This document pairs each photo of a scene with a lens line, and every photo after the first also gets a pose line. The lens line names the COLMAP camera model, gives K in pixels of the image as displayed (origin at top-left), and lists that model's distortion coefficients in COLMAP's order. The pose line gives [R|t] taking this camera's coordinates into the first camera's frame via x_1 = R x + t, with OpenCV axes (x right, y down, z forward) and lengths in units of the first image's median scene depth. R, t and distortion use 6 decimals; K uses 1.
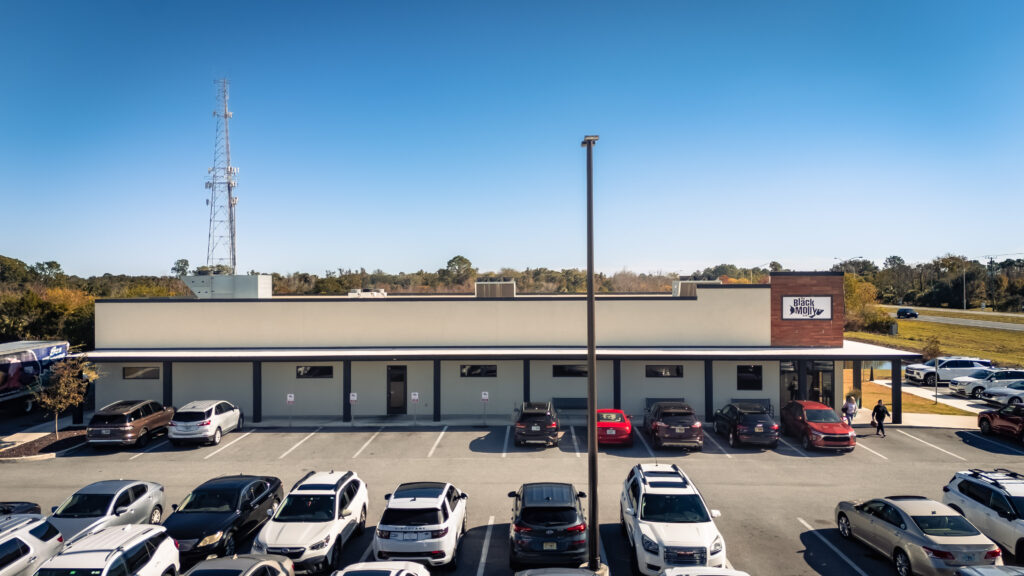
lens RADIAL K [[747.2, 0, 512.0], [0, 747.2, 288.0], [0, 0, 1]] dist [0.001962, 0.000897]
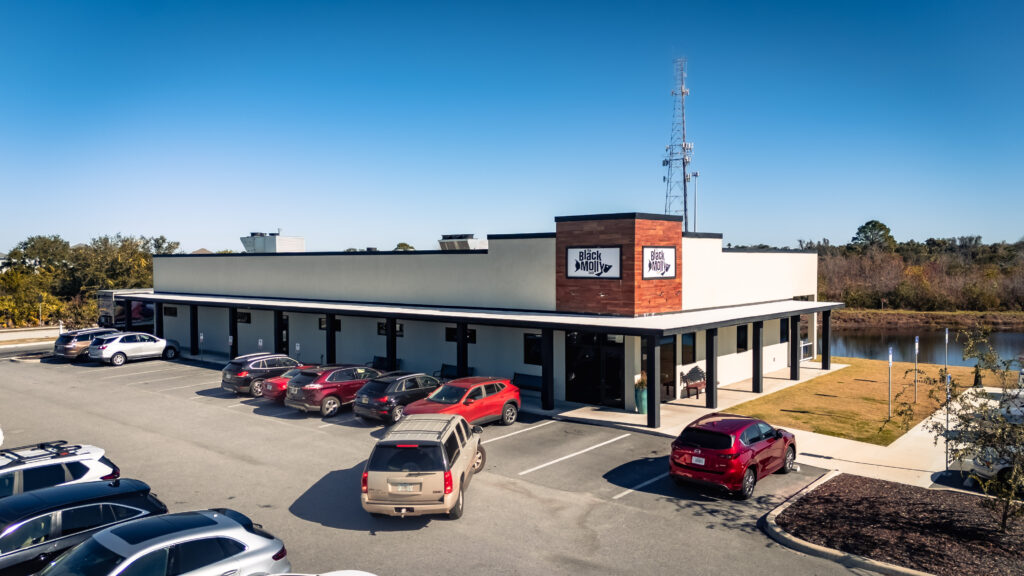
lens RADIAL K [[745.1, 0, 512.0], [0, 745.1, 288.0], [0, 0, 1]] dist [0.052408, 0.000309]
pose [[0.778701, 0.023919, -0.626940, 0.804372], [-0.002827, 0.999397, 0.034618, 0.026220], [0.627389, -0.025185, 0.778298, 0.359145]]
